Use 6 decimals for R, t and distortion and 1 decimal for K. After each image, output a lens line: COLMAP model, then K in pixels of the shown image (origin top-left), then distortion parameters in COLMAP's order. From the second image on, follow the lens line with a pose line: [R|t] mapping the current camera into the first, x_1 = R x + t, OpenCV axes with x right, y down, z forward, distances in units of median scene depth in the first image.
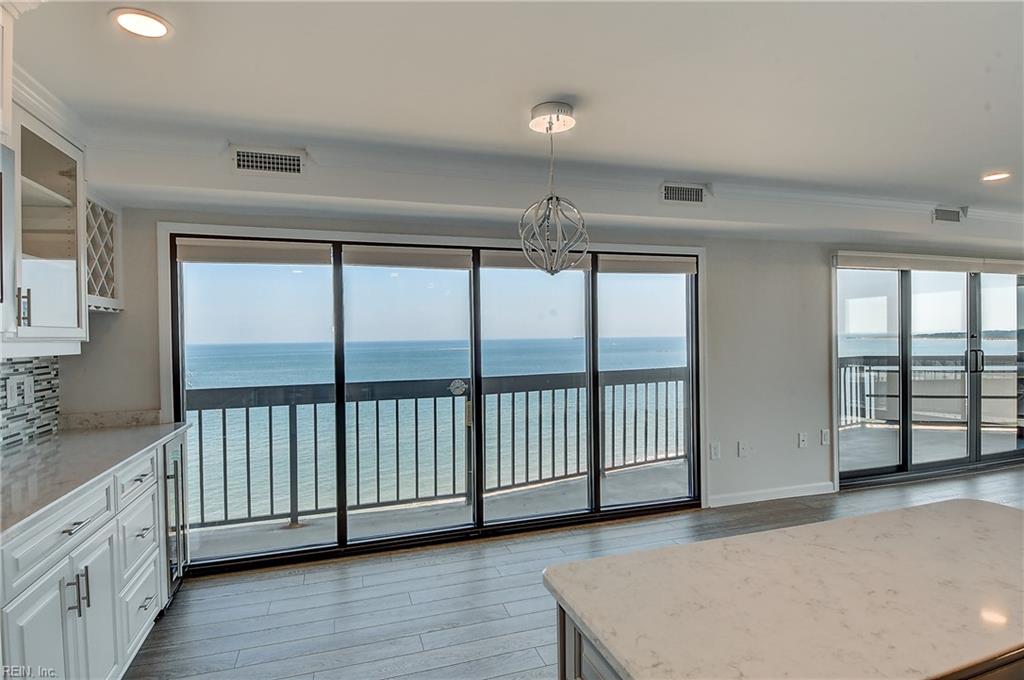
lens RADIAL K [[522.4, 0, 505.1], [0, 522.4, 341.3], [0, 0, 1]] dist [0.006537, -0.010913]
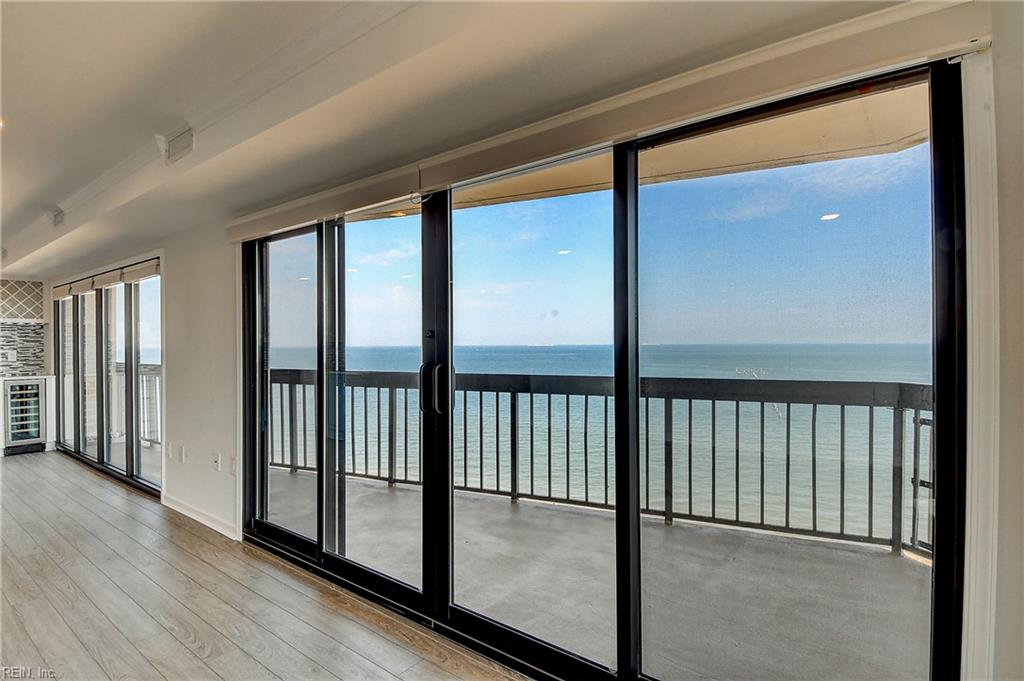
lens RADIAL K [[535.5, 0, 512.0], [0, 535.5, 343.2], [0, 0, 1]] dist [0.023457, -0.029023]
pose [[0.564164, 0.005514, -0.825645, 1.733625], [-0.012174, 0.999925, -0.001641, 0.003425], [0.825573, 0.010978, 0.564188, 1.012540]]
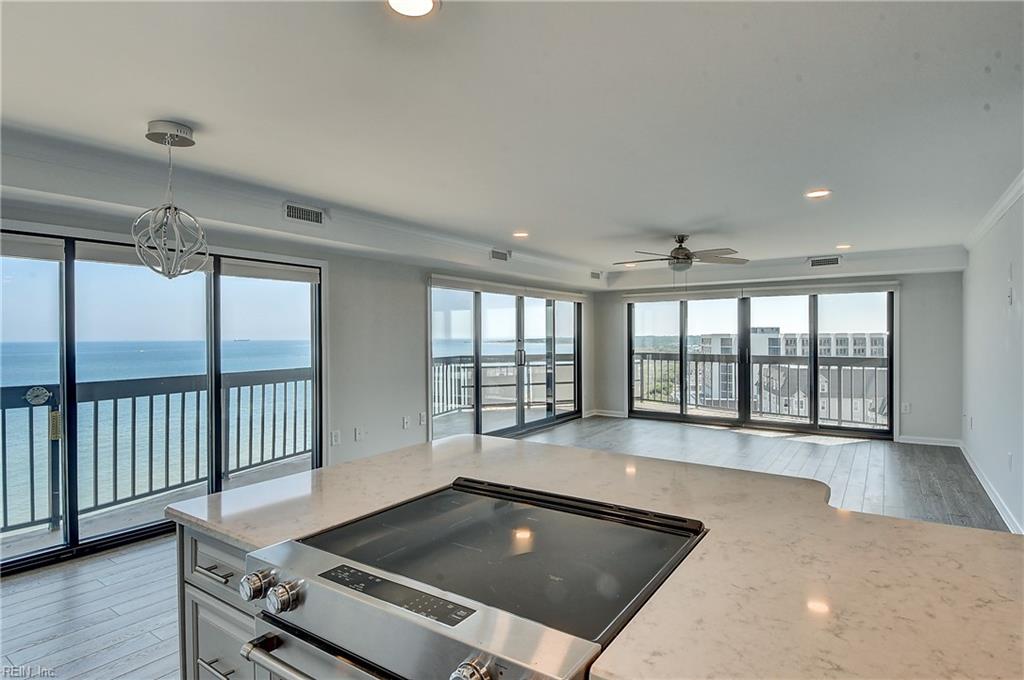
lens RADIAL K [[535.5, 0, 513.3], [0, 535.5, 341.1], [0, 0, 1]] dist [0.023457, -0.029023]
pose [[0.786114, 0.006925, 0.618042, -0.022228], [-0.003089, 0.999969, -0.007275, 0.002563], [-0.618073, 0.003809, 0.786111, -0.180942]]
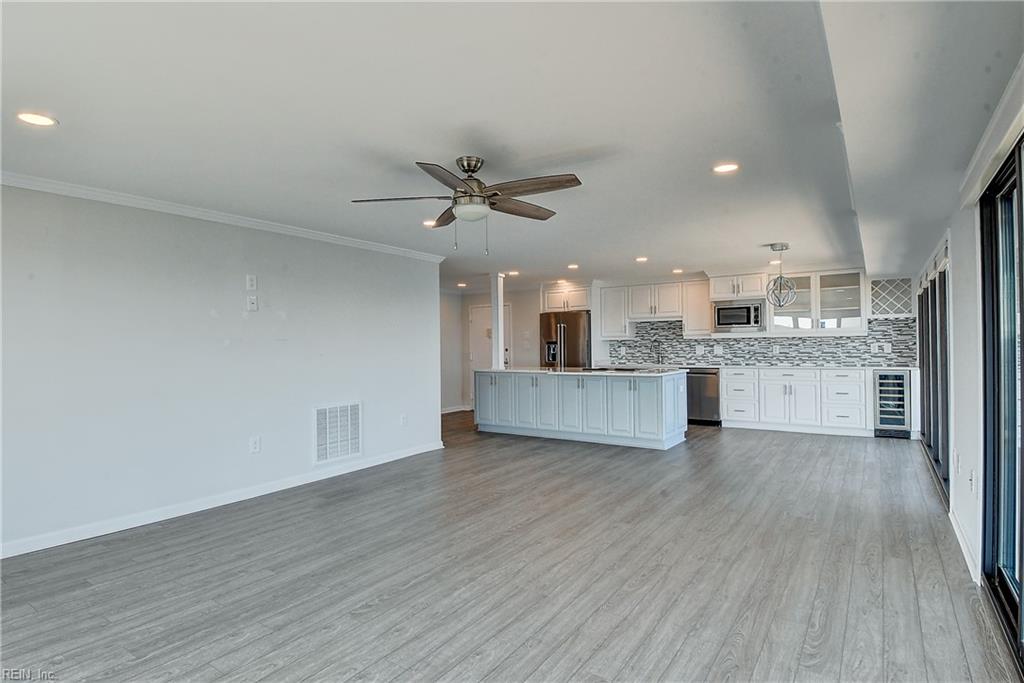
lens RADIAL K [[535.5, 0, 513.0], [0, 535.5, 347.5], [0, 0, 1]] dist [0.023457, -0.029023]
pose [[-0.781895, 0.026562, -0.622843, 1.648611], [0.018815, 0.999642, 0.019012, -0.002840], [0.623126, 0.003146, -0.782115, 1.323666]]
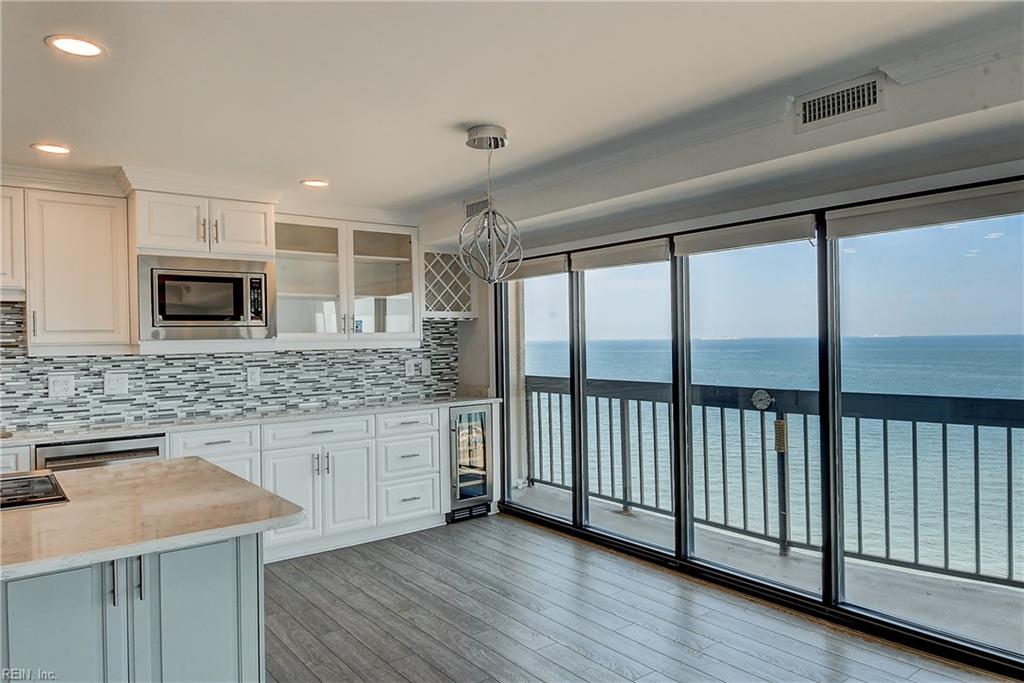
lens RADIAL K [[665.9, 0, 504.8], [0, 665.9, 339.2], [0, 0, 1]] dist [0.021493, -0.019291]
pose [[0.337504, 0.011442, -0.941255, 0.812992], [0.001312, 0.999919, 0.012625, -0.018195], [0.941323, -0.005496, 0.337462, 0.329057]]
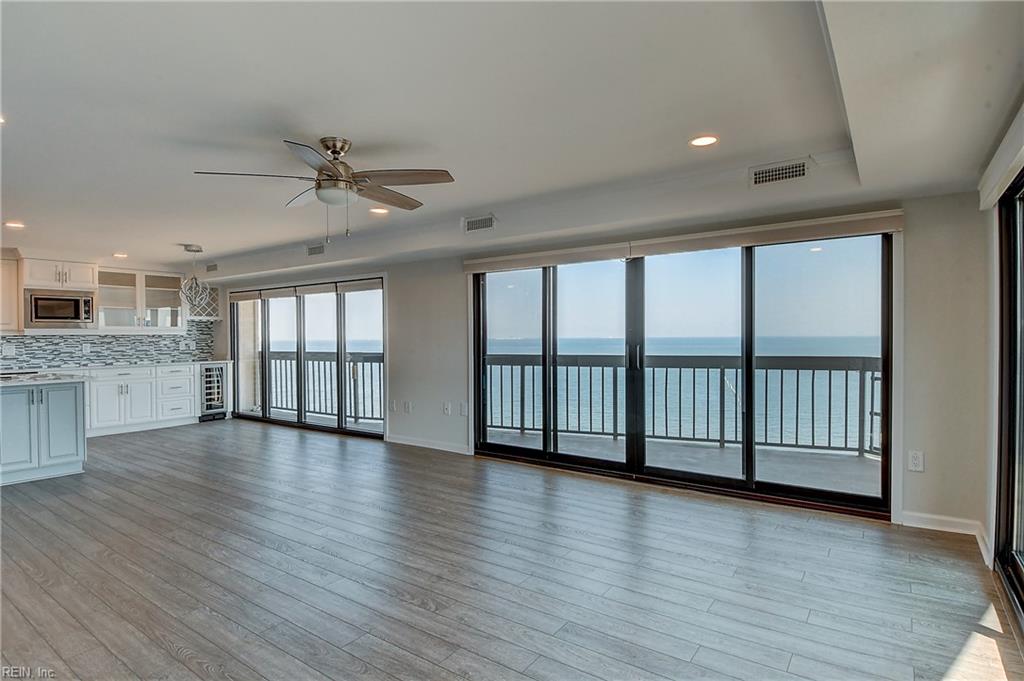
lens RADIAL K [[535.5, 0, 509.9], [0, 535.5, 338.0], [0, 0, 1]] dist [0.023457, -0.029023]
pose [[0.599127, 0.012437, -0.800558, 1.966607], [-0.006691, 0.999922, 0.010526, -0.002327], [0.800626, -0.000950, 0.599163, 0.371129]]
